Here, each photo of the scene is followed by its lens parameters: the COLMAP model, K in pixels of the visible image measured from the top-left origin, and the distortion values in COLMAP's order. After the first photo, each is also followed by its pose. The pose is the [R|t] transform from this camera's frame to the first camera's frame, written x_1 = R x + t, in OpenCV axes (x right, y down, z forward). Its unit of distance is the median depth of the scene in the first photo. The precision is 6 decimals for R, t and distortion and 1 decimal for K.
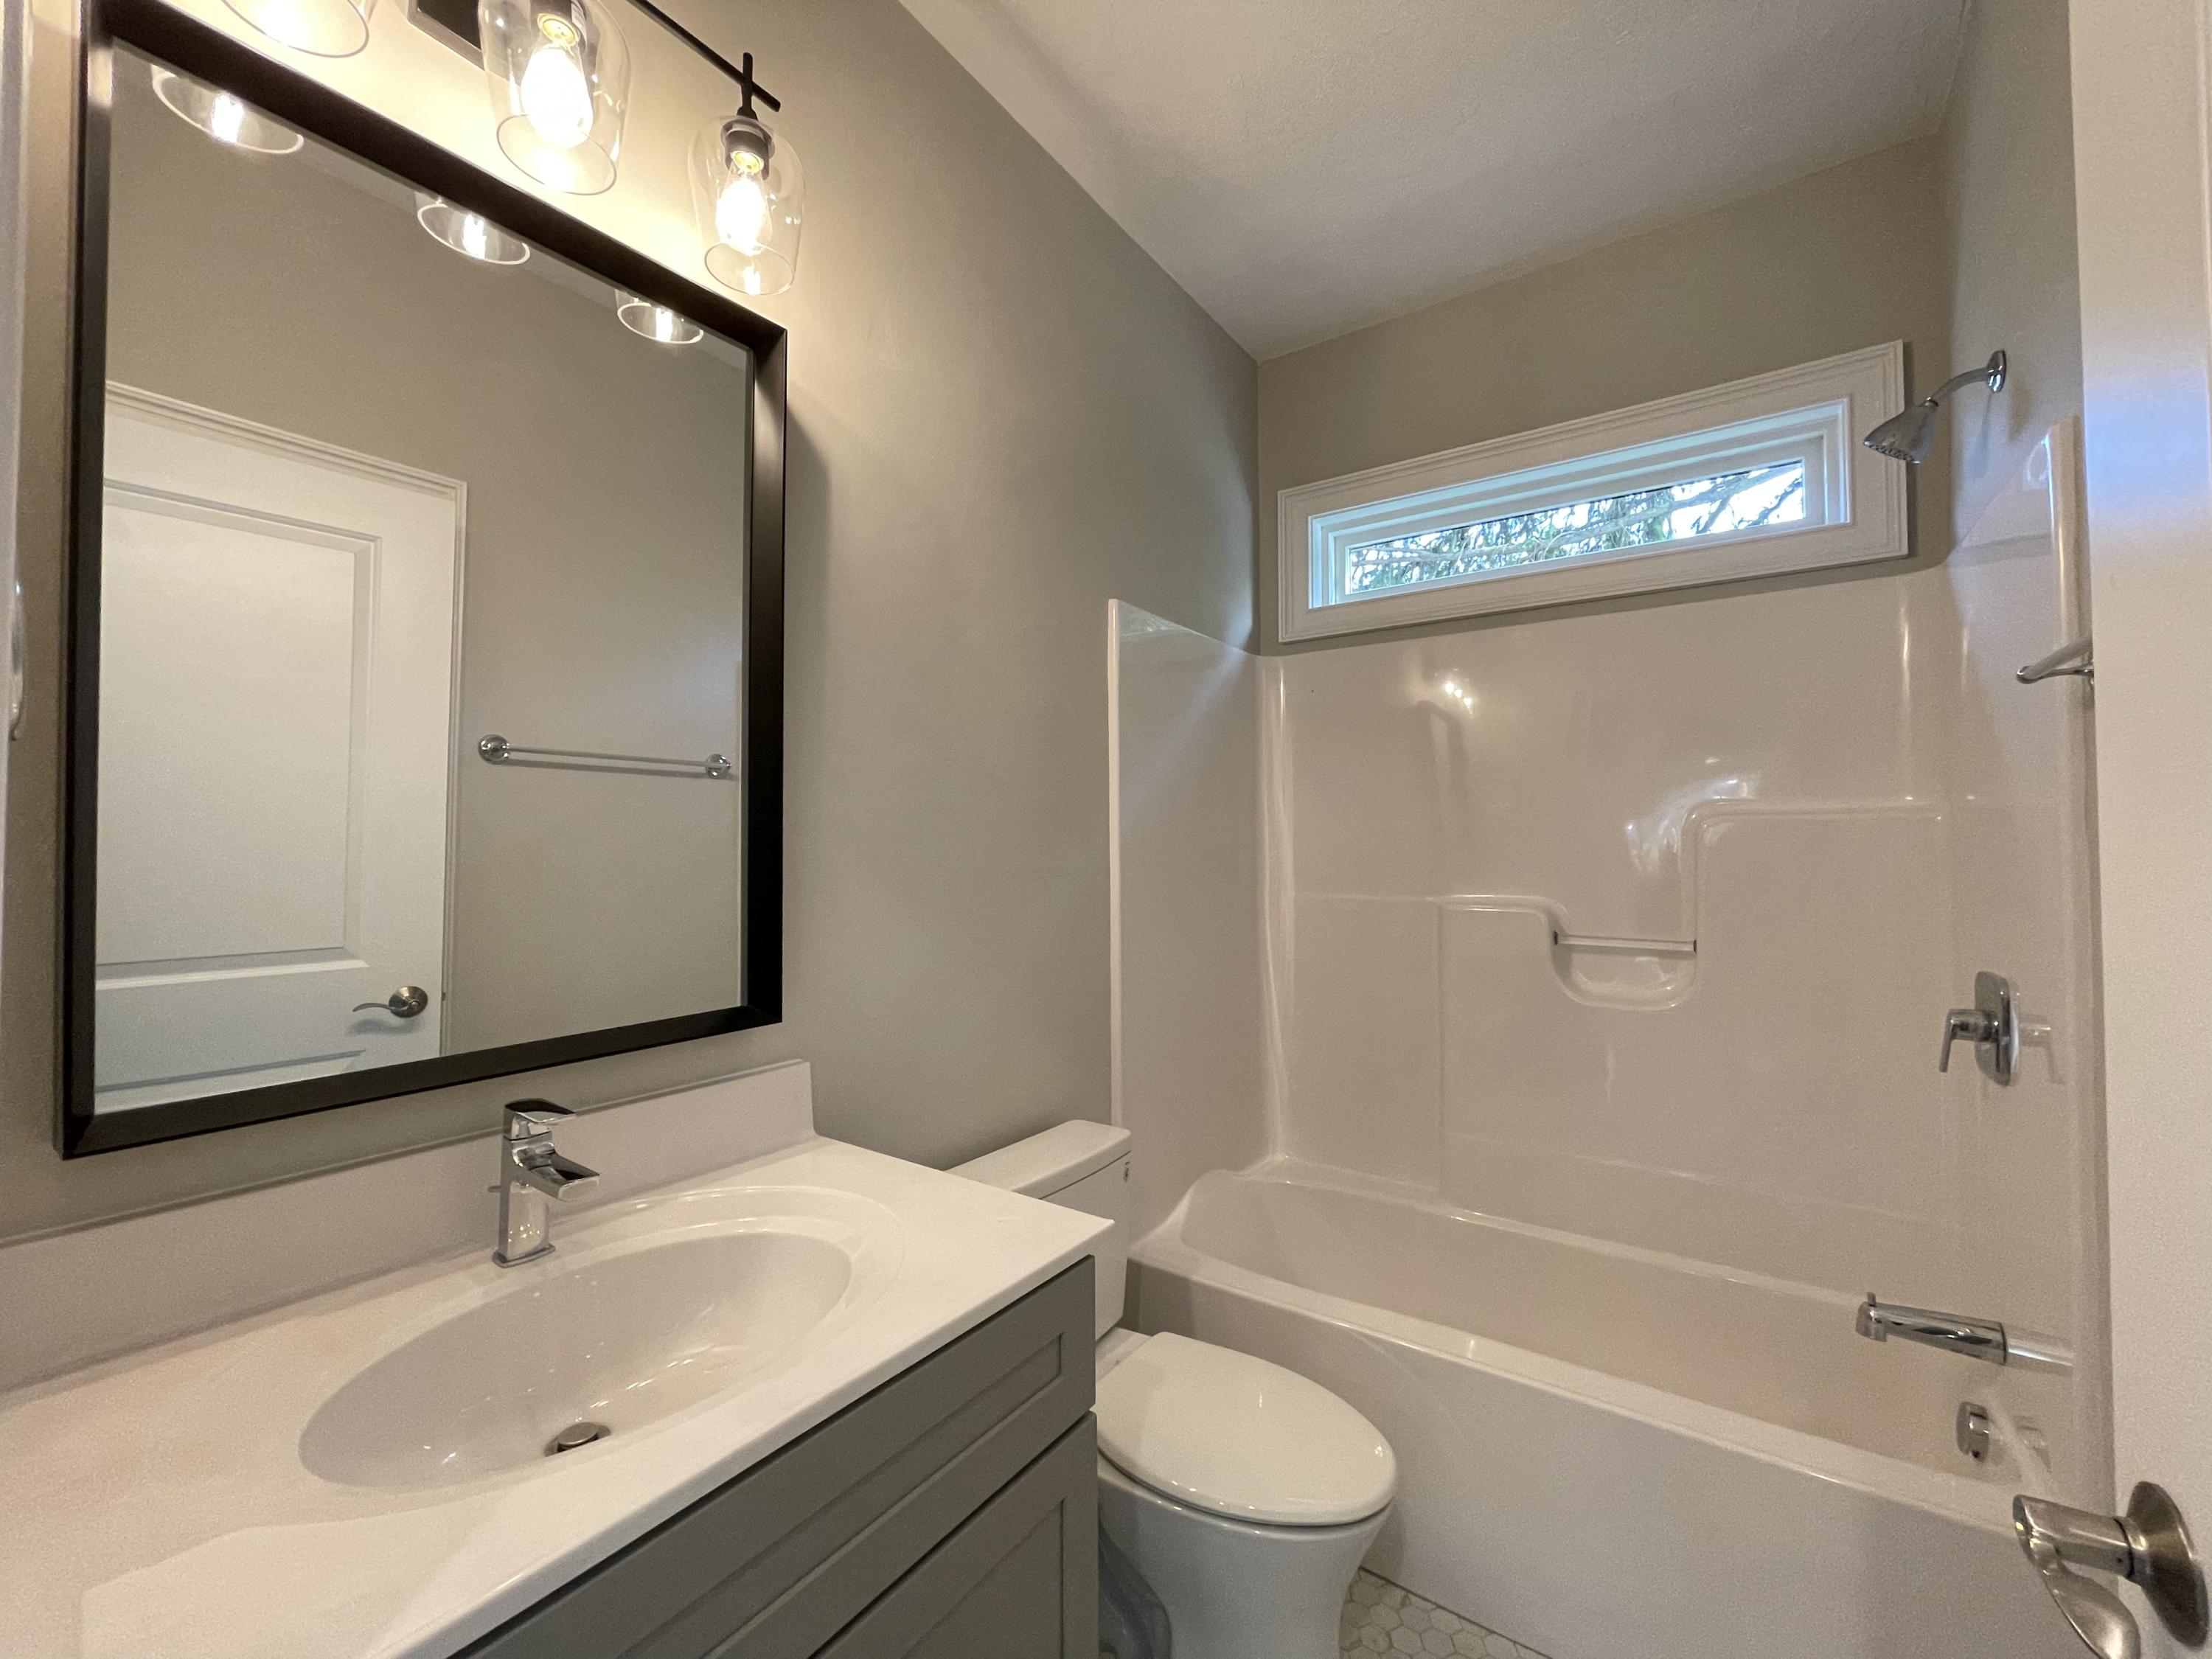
lens RADIAL K [[891.4, 0, 1101.4], [0, 891.4, 821.4], [0, 0, 1]] dist [-0.001853, 0.000018]
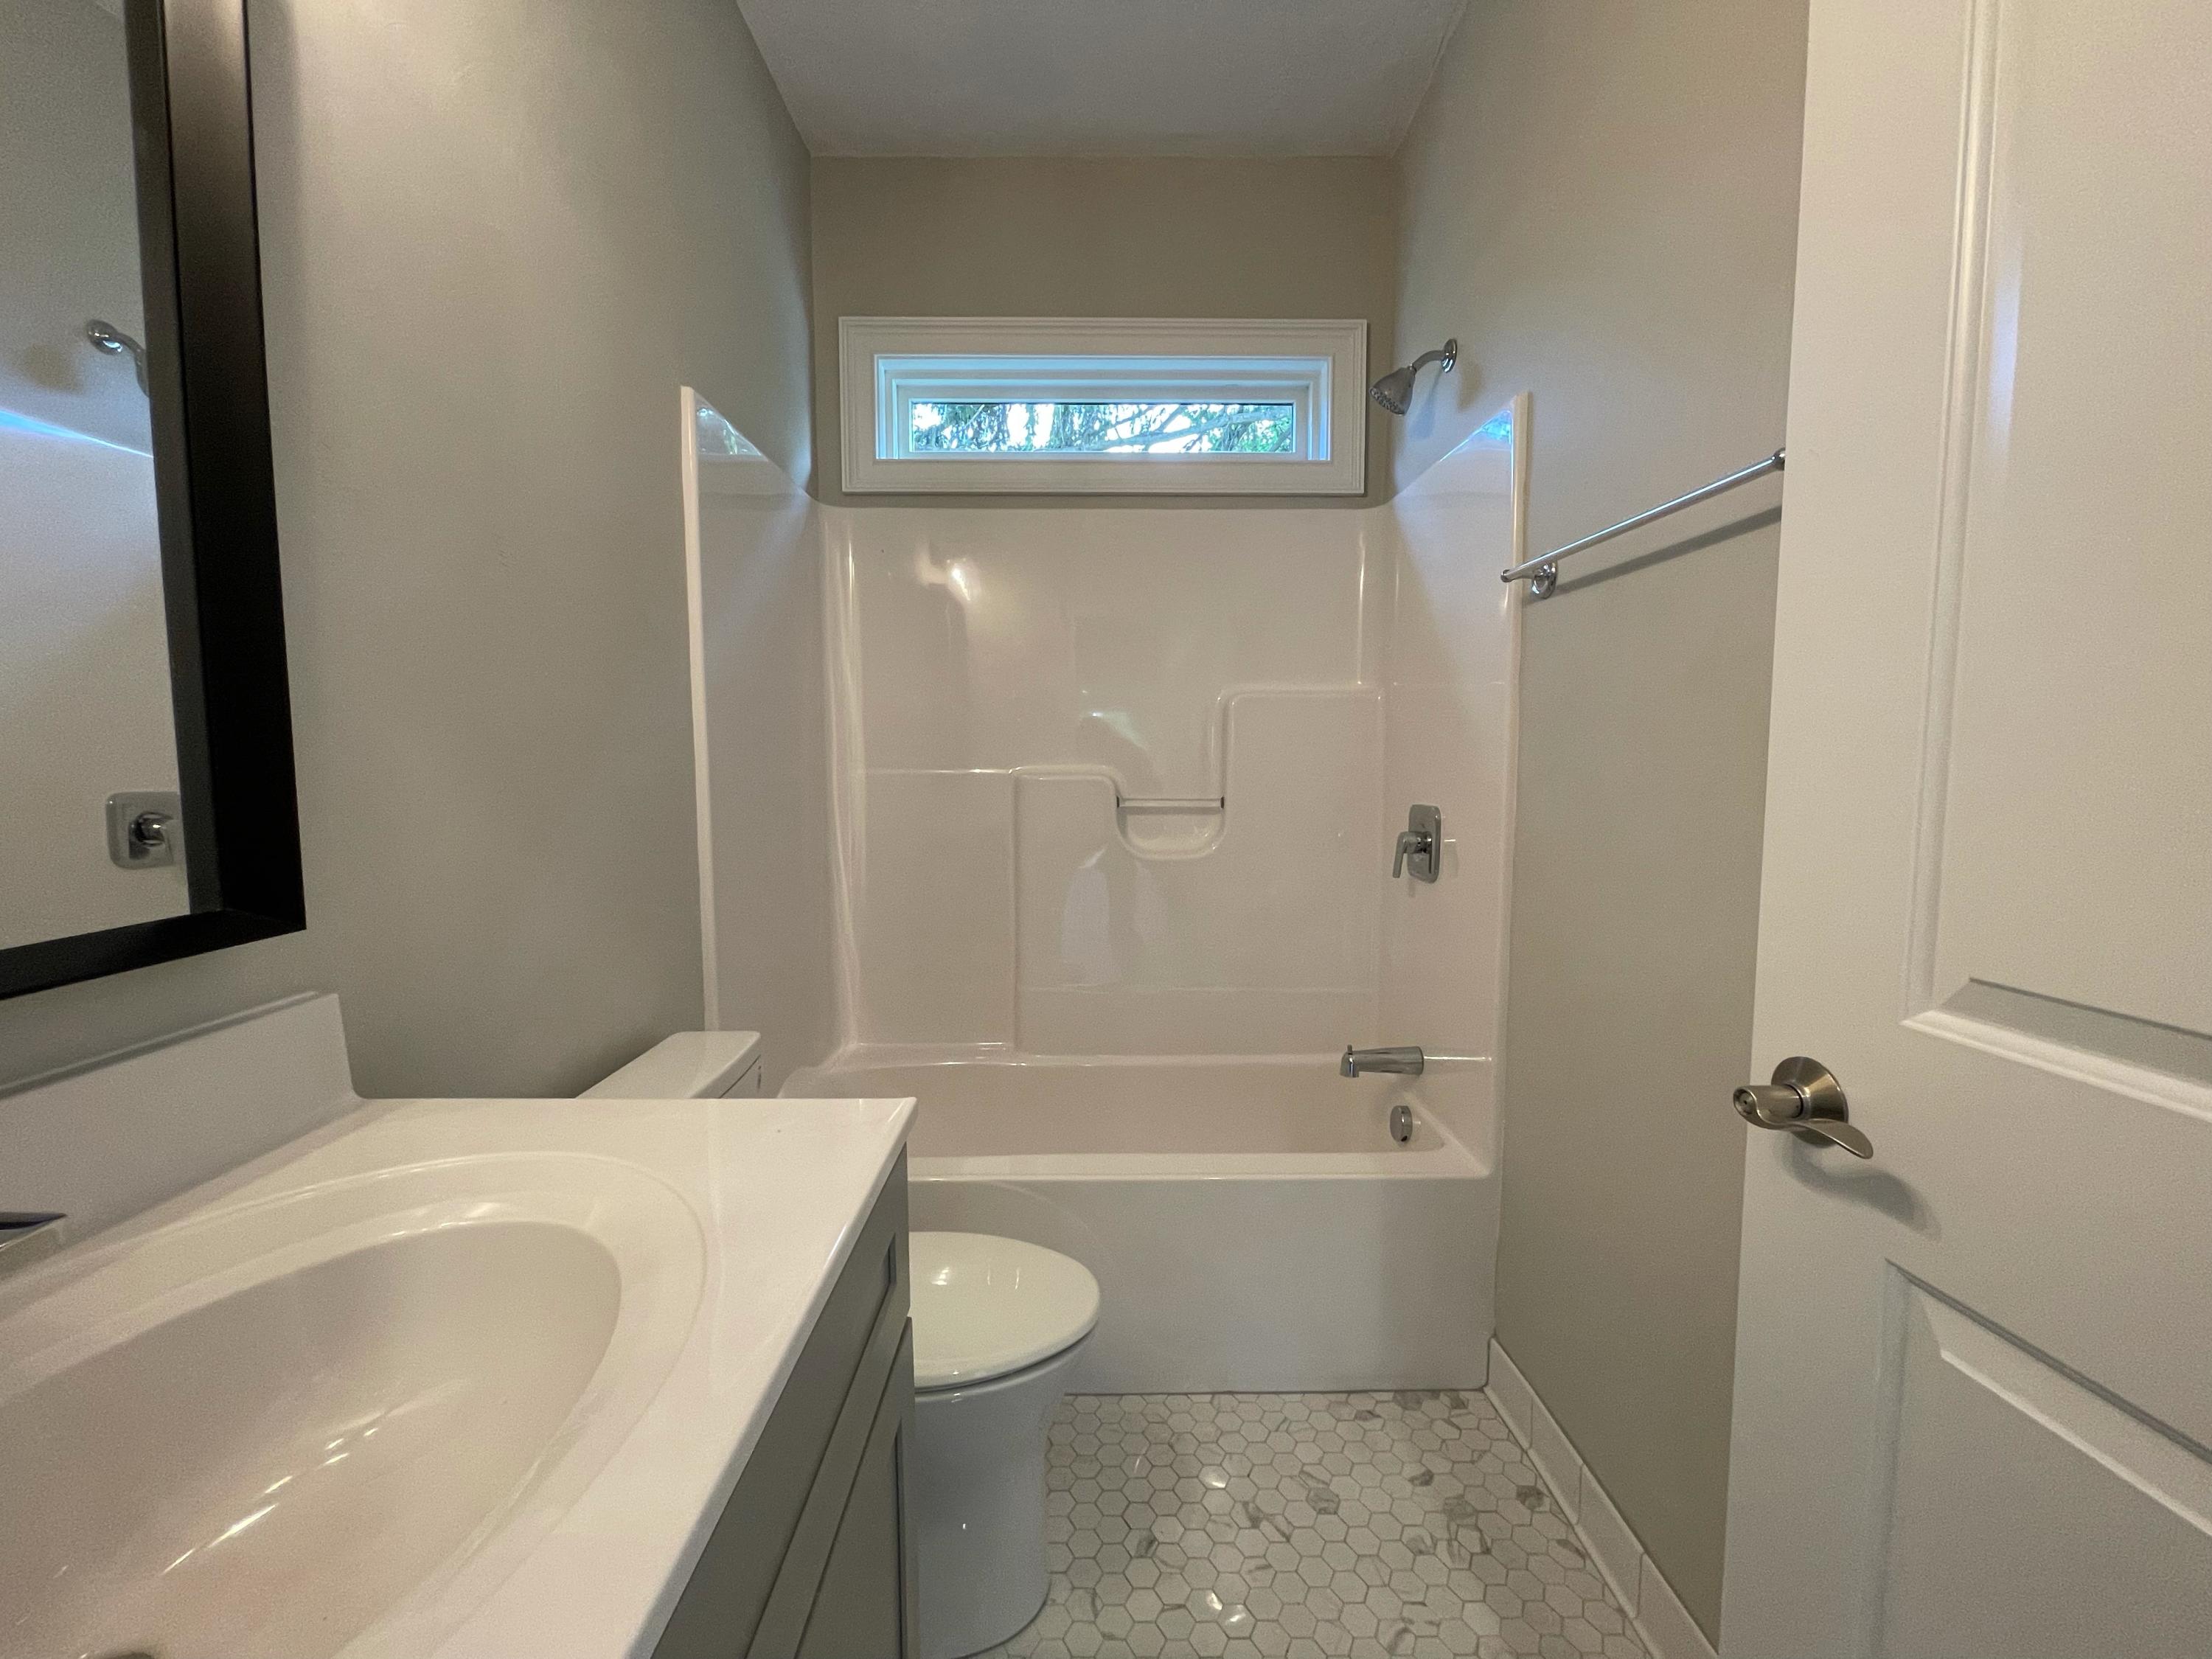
lens RADIAL K [[891.4, 0, 1101.4], [0, 891.4, 821.4], [0, 0, 1]] dist [-0.001853, 0.000018]
pose [[0.812040, -0.042310, 0.582066, -0.209479], [-0.017128, 0.995211, 0.096236, 0.065892], [-0.583350, -0.088118, 0.807426, 0.152553]]
